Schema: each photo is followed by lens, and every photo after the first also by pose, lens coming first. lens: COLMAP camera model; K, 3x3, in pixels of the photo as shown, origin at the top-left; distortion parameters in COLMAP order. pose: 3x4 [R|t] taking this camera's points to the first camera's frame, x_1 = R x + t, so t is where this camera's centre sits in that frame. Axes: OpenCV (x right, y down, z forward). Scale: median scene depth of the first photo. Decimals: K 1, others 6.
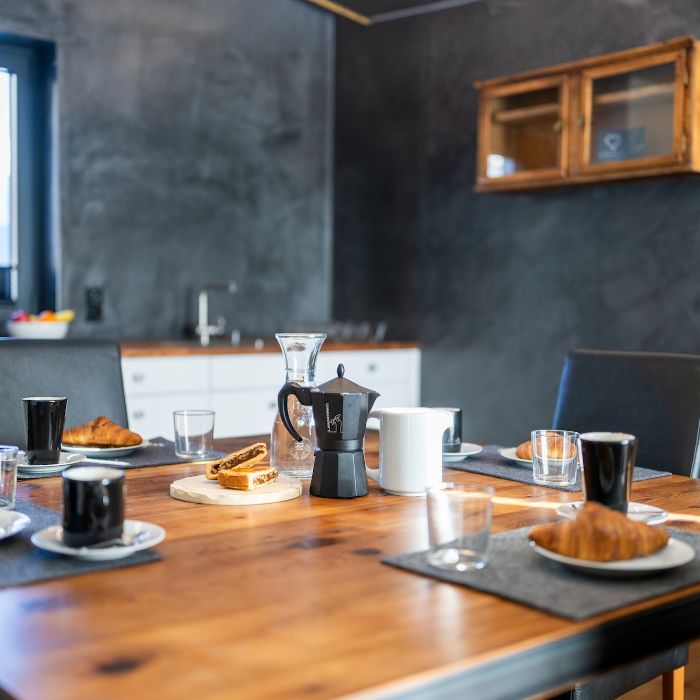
lens RADIAL K [[1041.2, 0, 350.0], [0, 1041.2, 350.0], [0, 0, 1]] dist [-0.005323, -0.013217]
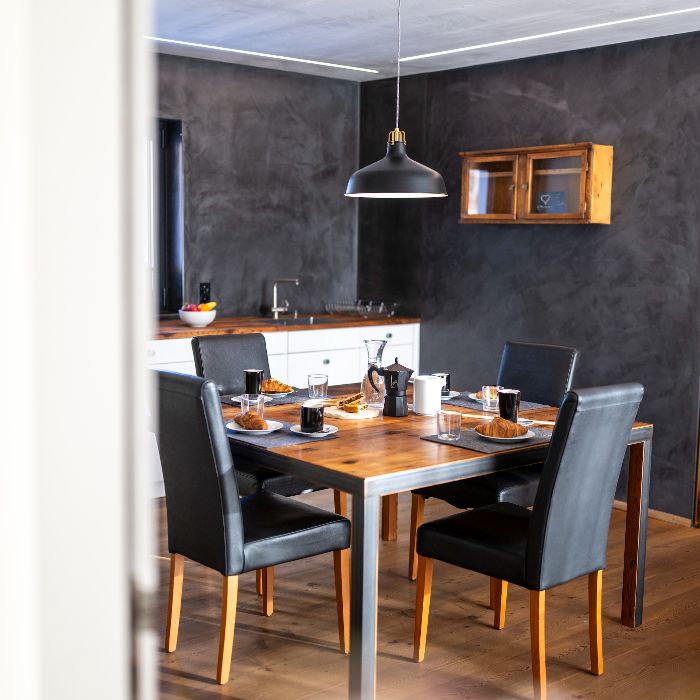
lens RADIAL K [[1041.2, 0, 350.0], [0, 1041.2, 350.0], [0, 0, 1]] dist [-0.005323, -0.013217]
pose [[0.999899, 0.002059, 0.014044, -0.067693], [-0.002946, 0.997980, 0.063459, -0.069560], [-0.013885, -0.063494, 0.997886, -0.596315]]
